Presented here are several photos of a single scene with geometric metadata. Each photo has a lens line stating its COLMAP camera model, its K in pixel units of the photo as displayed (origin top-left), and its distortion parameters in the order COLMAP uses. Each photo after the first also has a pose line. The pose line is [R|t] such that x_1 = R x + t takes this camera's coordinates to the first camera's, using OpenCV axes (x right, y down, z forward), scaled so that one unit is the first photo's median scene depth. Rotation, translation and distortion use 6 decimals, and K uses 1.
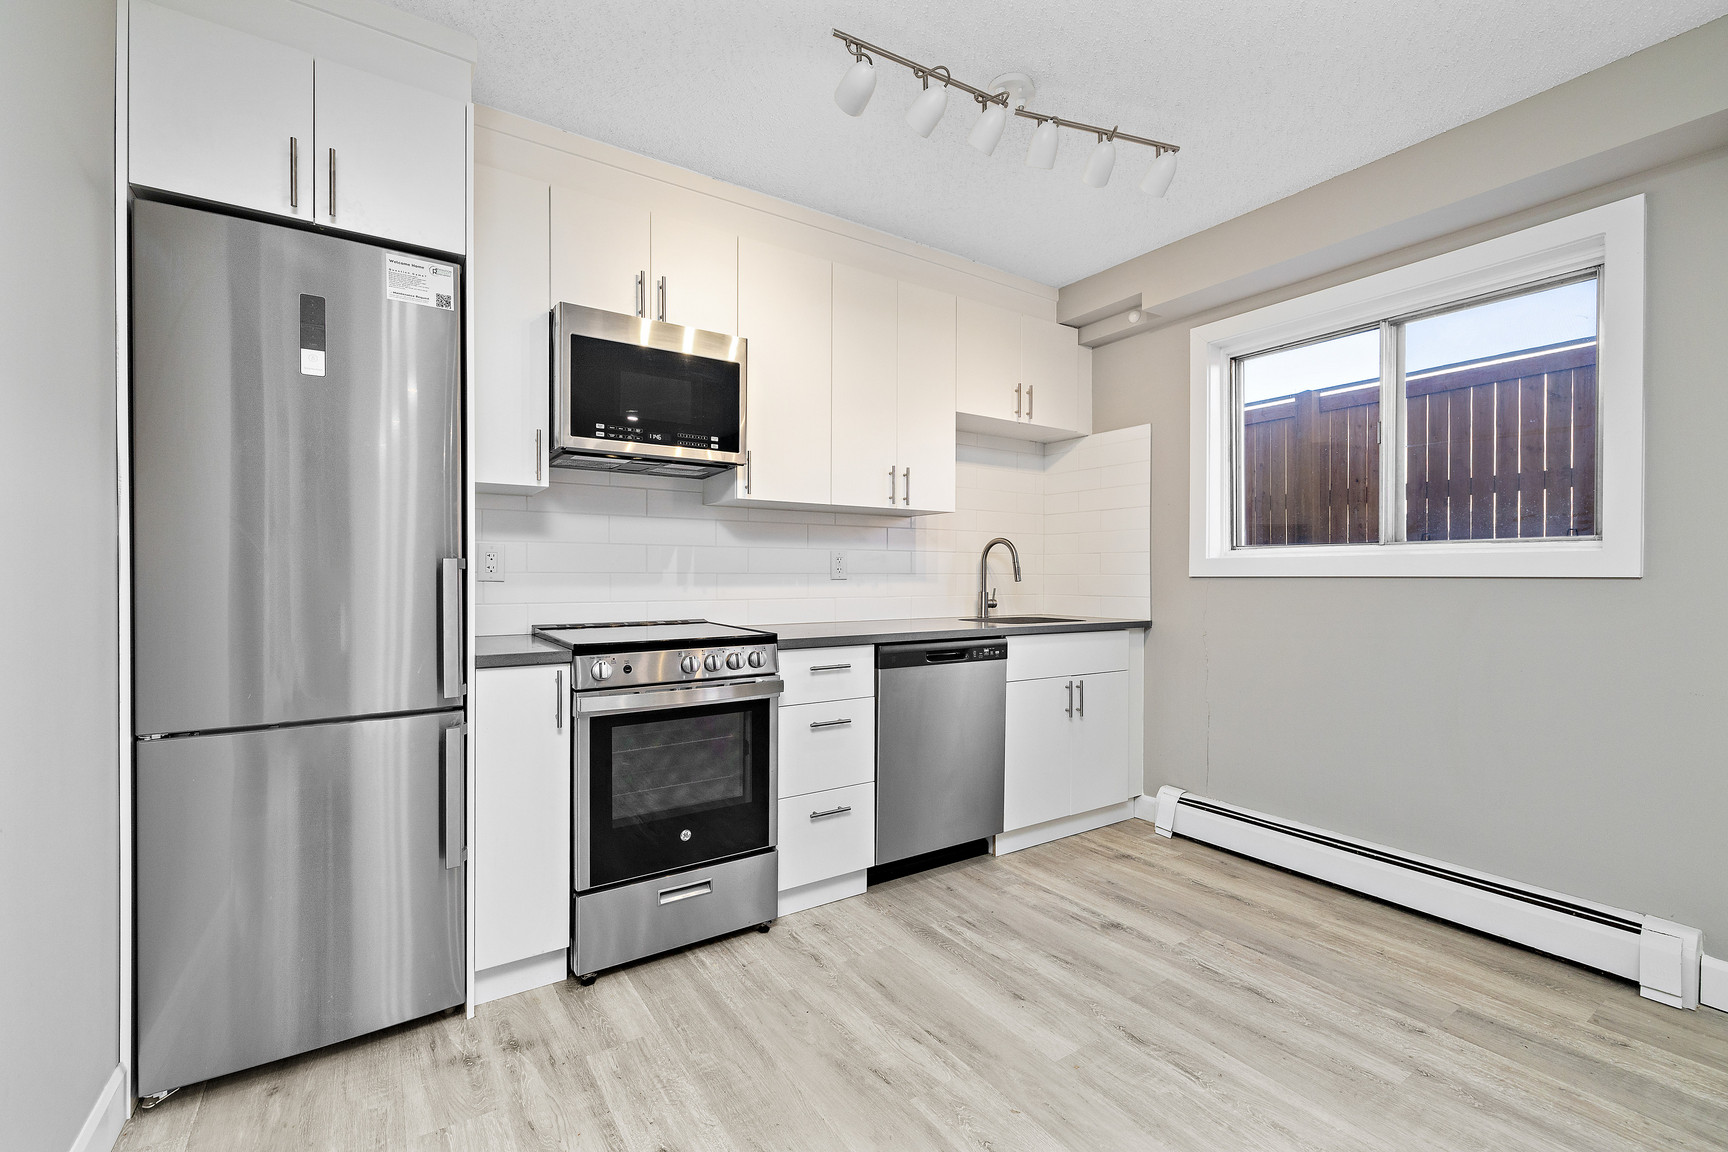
lens RADIAL K [[734.9, 0, 865.4], [0, 734.9, 576.5], [0, 0, 1]] dist [0.001146, -0.000183]
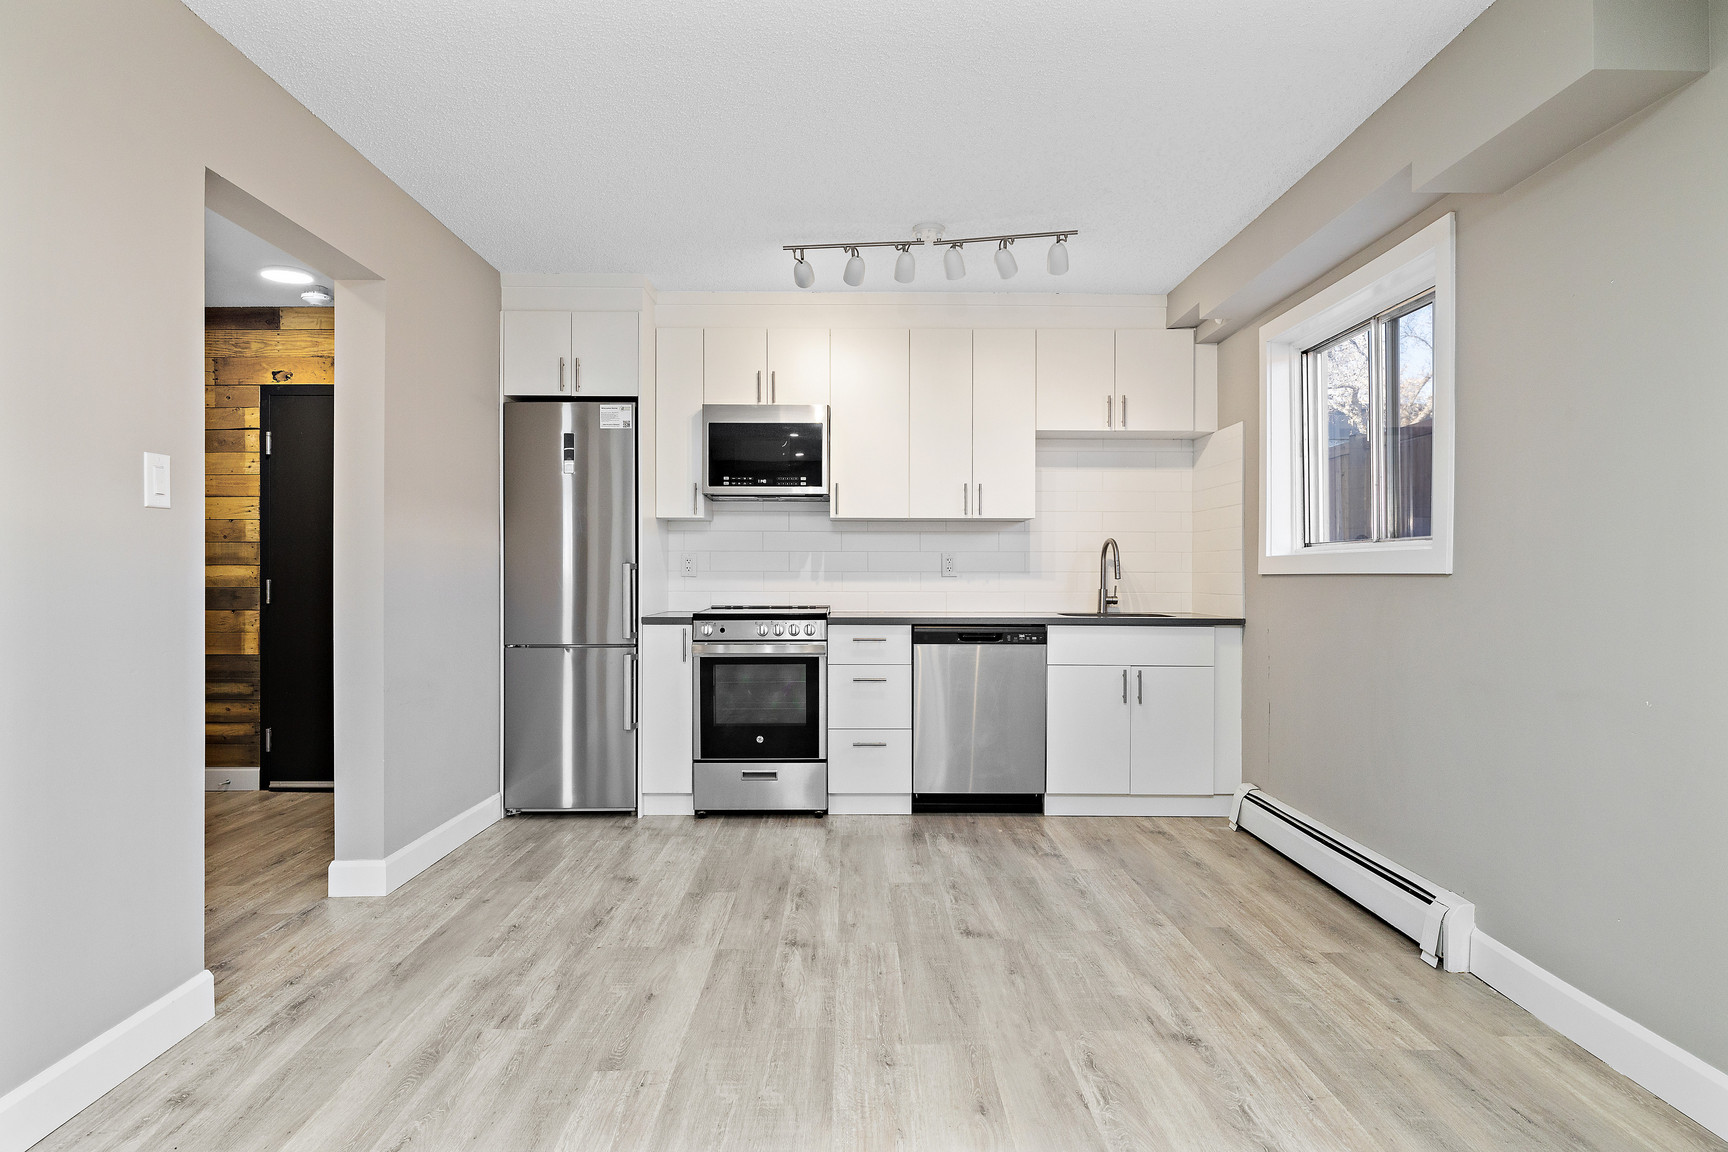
lens RADIAL K [[978.7, 0, 864.0], [0, 978.7, 576.0], [0, 0, 1]] dist [0.001019, -0.001077]
pose [[0.836396, 0.001000, -0.548124, 1.043250], [-0.001394, 0.999999, -0.000303, 0.005357], [0.548123, 0.001017, 0.836397, -0.597450]]
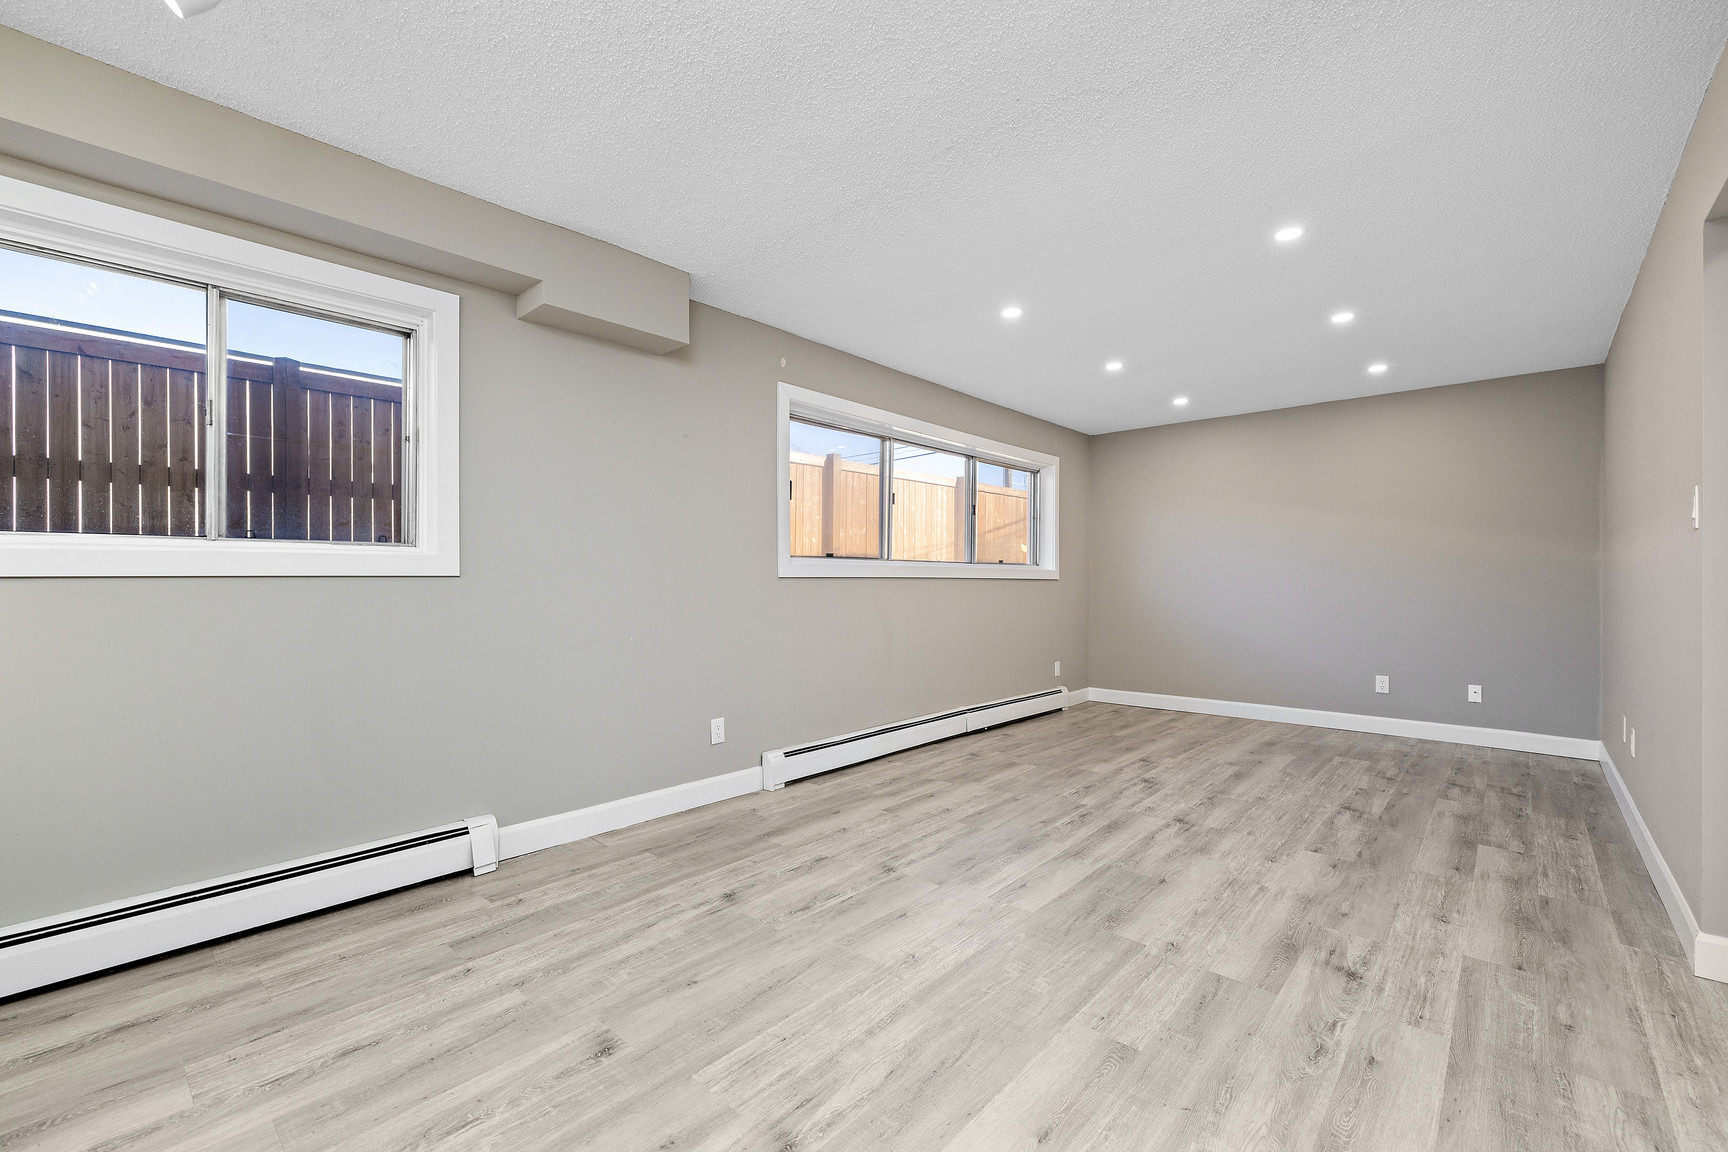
lens RADIAL K [[723.5, 0, 859.8], [0, 723.5, 579.0], [0, 0, 1]] dist [0.000778, 0.000035]
pose [[-0.238108, -0.006748, 0.971215, -0.402974], [-0.000205, 0.999976, 0.006897, -0.002110], [-0.971239, 0.001444, -0.238104, 0.556836]]
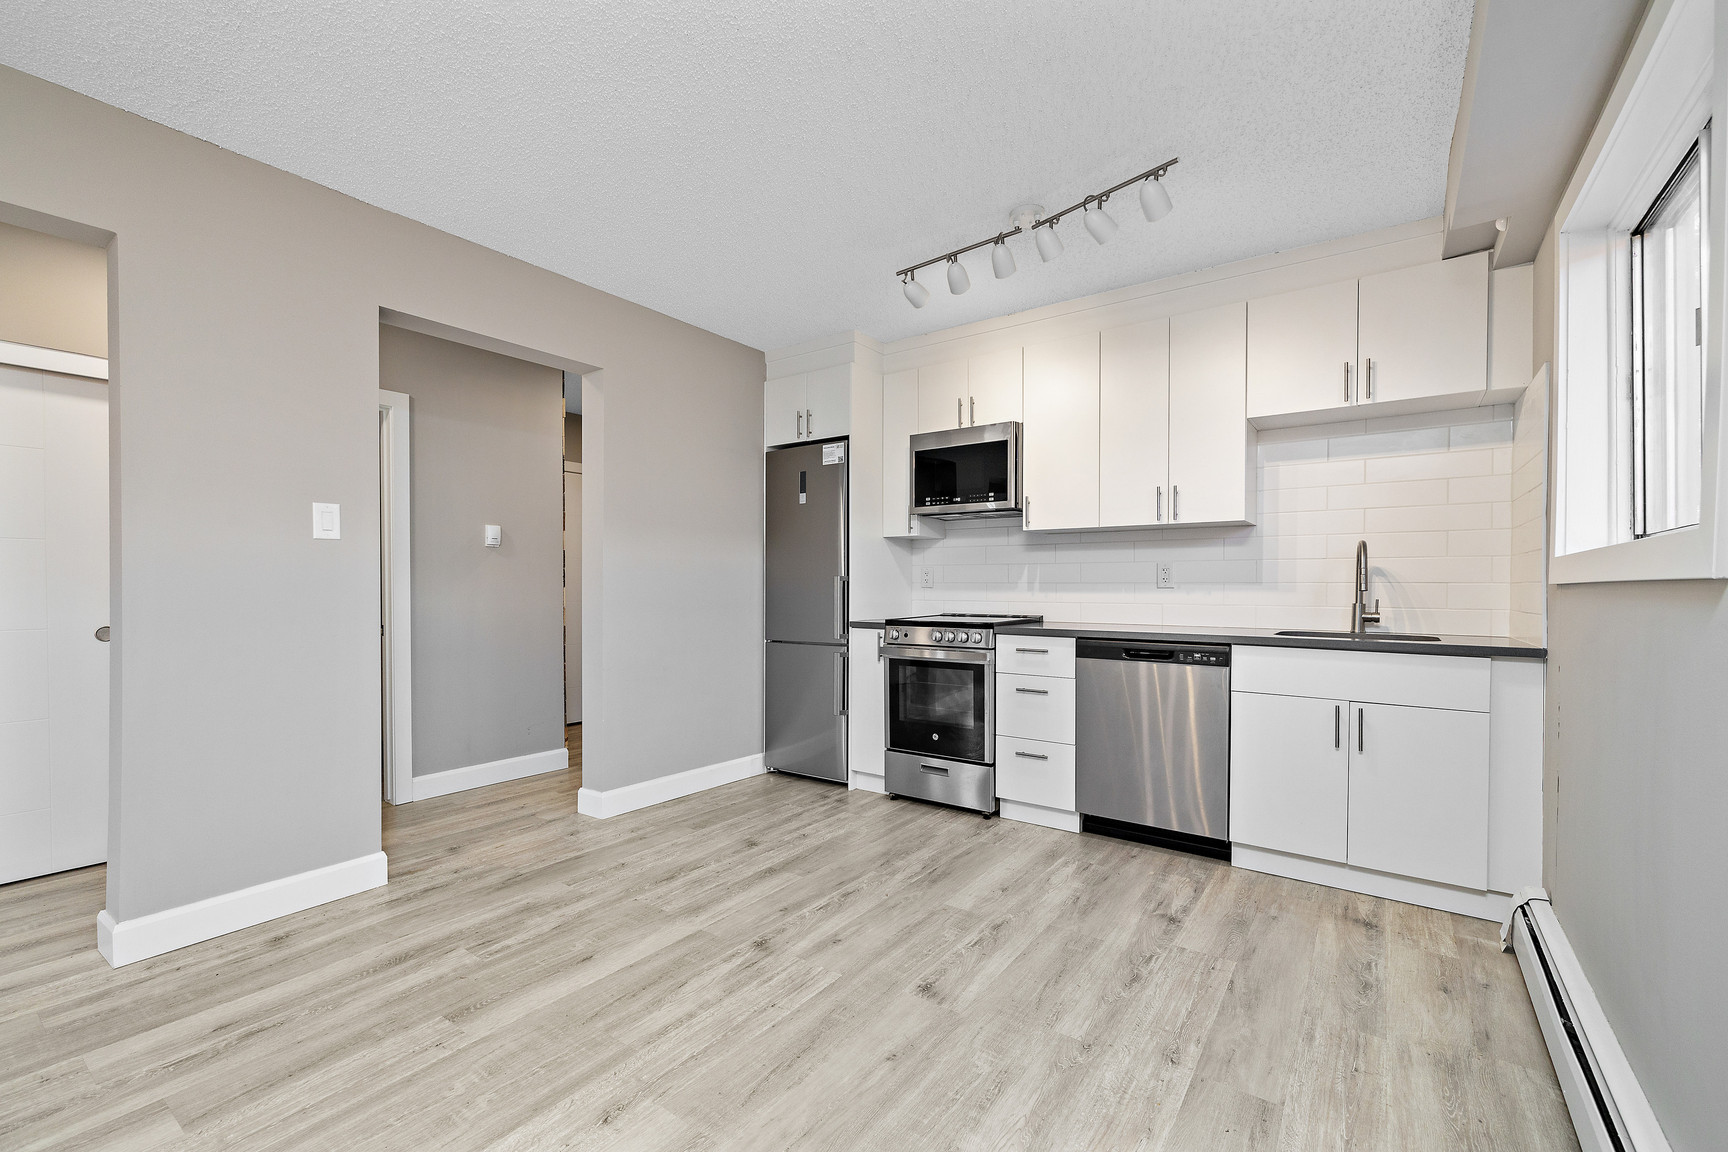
lens RADIAL K [[730.1, 0, 860.5], [0, 730.1, 594.6], [0, 0, 1]] dist [-0.000061, 0.000059]
pose [[0.345446, 0.010000, -0.938385, 1.232345], [-0.003047, 0.999950, 0.009535, 0.007788], [0.938434, -0.000435, 0.345459, 0.246383]]
